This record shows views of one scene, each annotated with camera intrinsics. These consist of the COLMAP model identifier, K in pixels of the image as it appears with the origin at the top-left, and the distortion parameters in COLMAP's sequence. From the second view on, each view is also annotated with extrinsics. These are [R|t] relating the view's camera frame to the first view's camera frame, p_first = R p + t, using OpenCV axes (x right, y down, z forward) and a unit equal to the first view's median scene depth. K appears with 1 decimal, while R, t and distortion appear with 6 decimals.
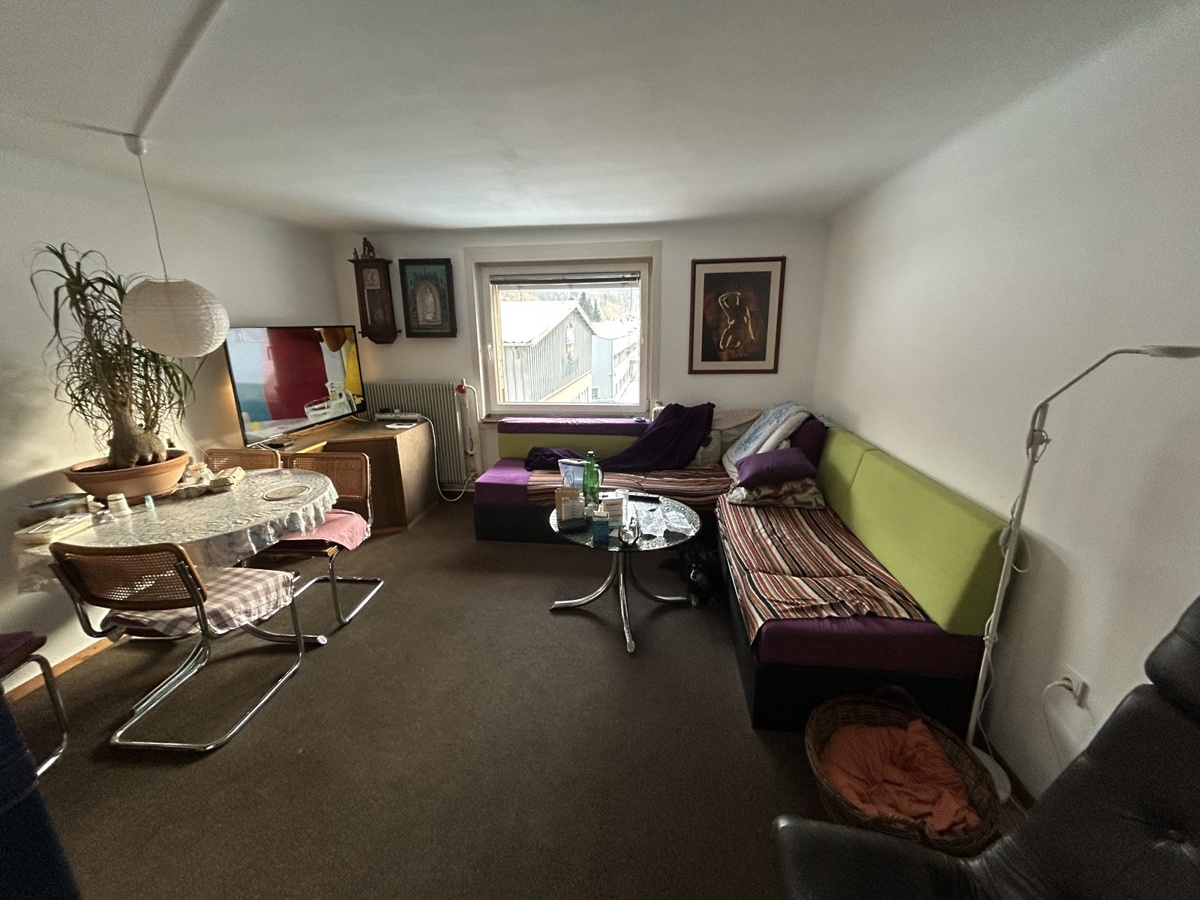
lens RADIAL K [[481.4, 0, 596.0], [0, 481.4, 447.4], [0, 0, 1]] dist [-0.002144, -0.000170]
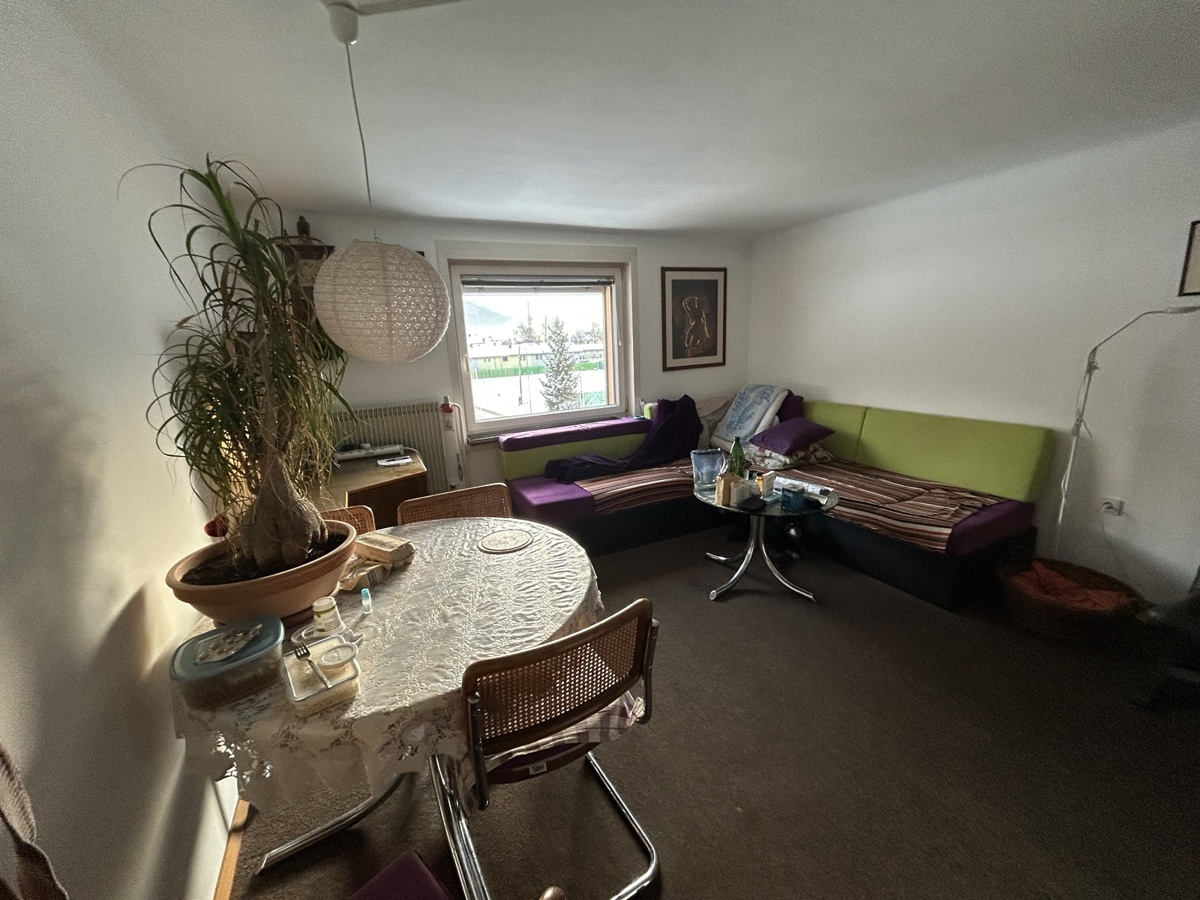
lens RADIAL K [[481.4, 0, 594.5], [0, 481.4, 451.0], [0, 0, 1]] dist [-0.002144, -0.000170]
pose [[0.837374, -0.152508, 0.524924, -0.556306], [0.169256, 0.985437, 0.016301, -0.019799], [-0.519766, 0.075196, 0.850993, 0.173808]]
